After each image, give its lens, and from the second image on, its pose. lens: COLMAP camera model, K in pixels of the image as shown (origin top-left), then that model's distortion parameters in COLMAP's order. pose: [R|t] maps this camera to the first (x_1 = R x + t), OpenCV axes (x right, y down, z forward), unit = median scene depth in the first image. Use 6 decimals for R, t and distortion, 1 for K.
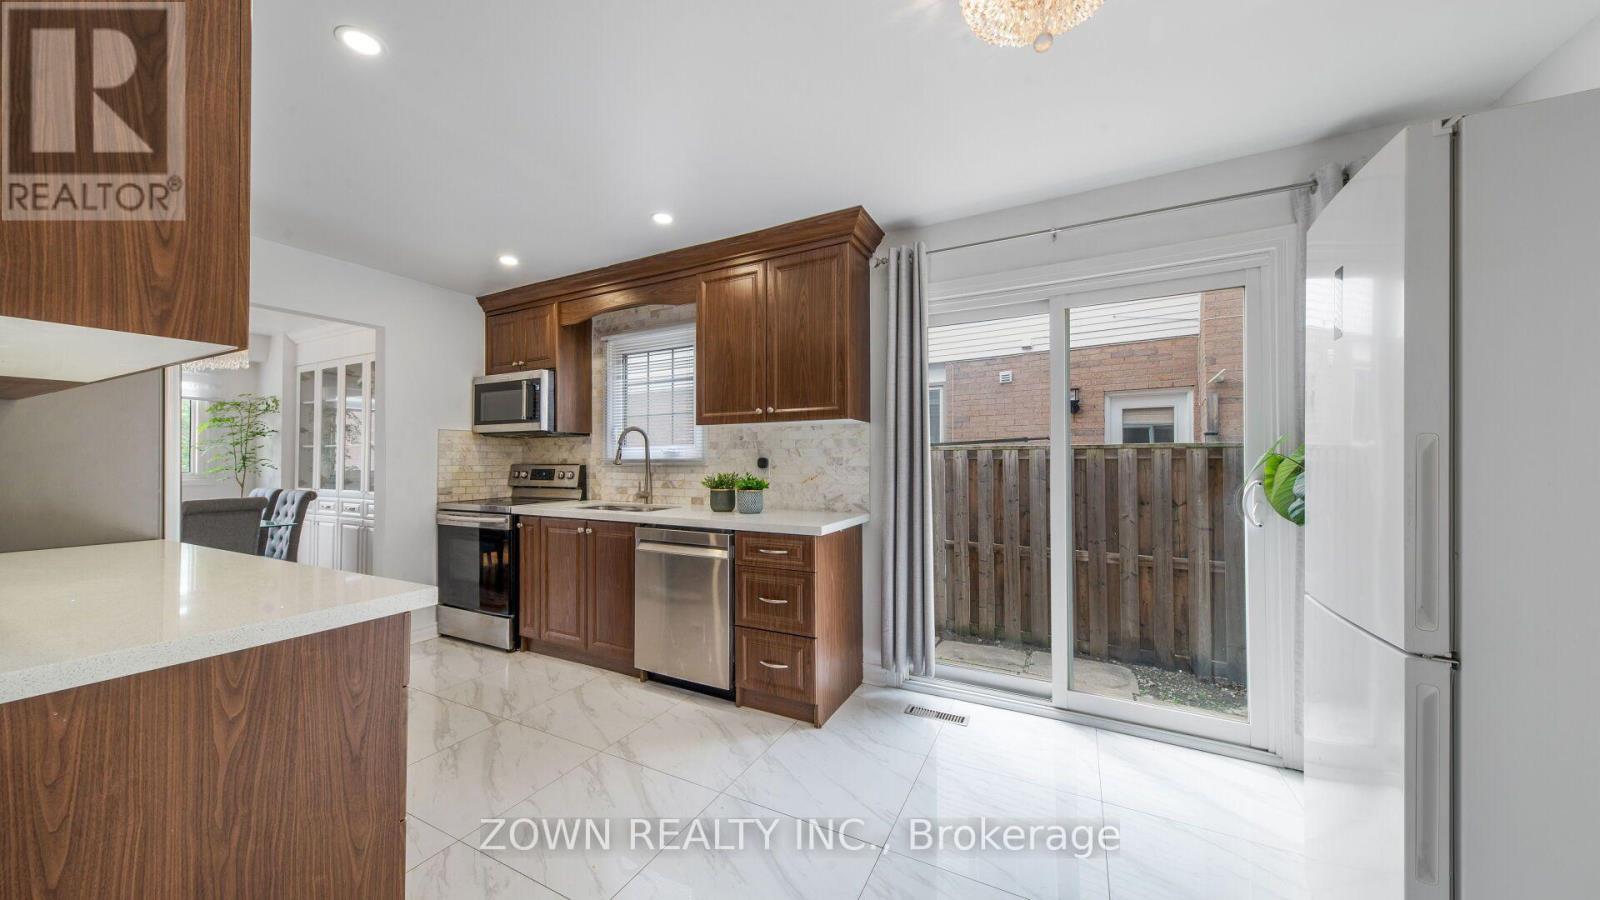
lens RADIAL K [[559.6, 0, 800.0], [0, 559.6, 450.0], [0, 0, 1]] dist [-0.013520, -0.000136]
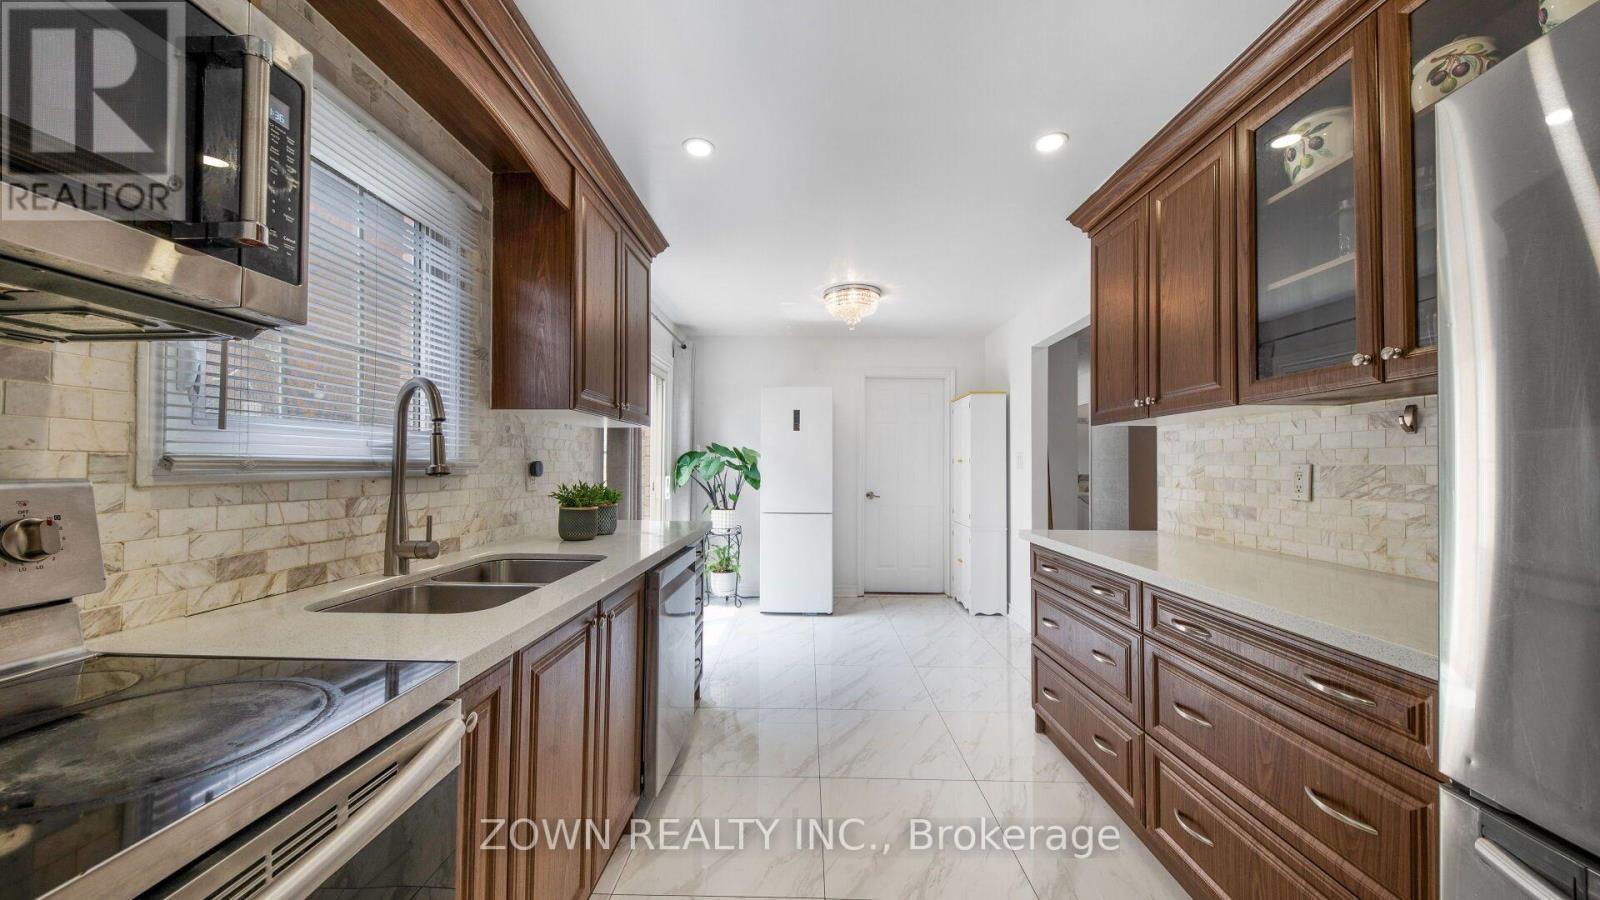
lens RADIAL K [[553.6, 0, 800.0], [0, 553.6, 450.0], [0, 0, 1]] dist [0.000882, -0.004865]
pose [[-0.437666, 0.028716, 0.898679, -0.561564], [-0.014551, 0.999133, -0.039012, 0.014779], [-0.899020, -0.030151, -0.436869, 0.689986]]
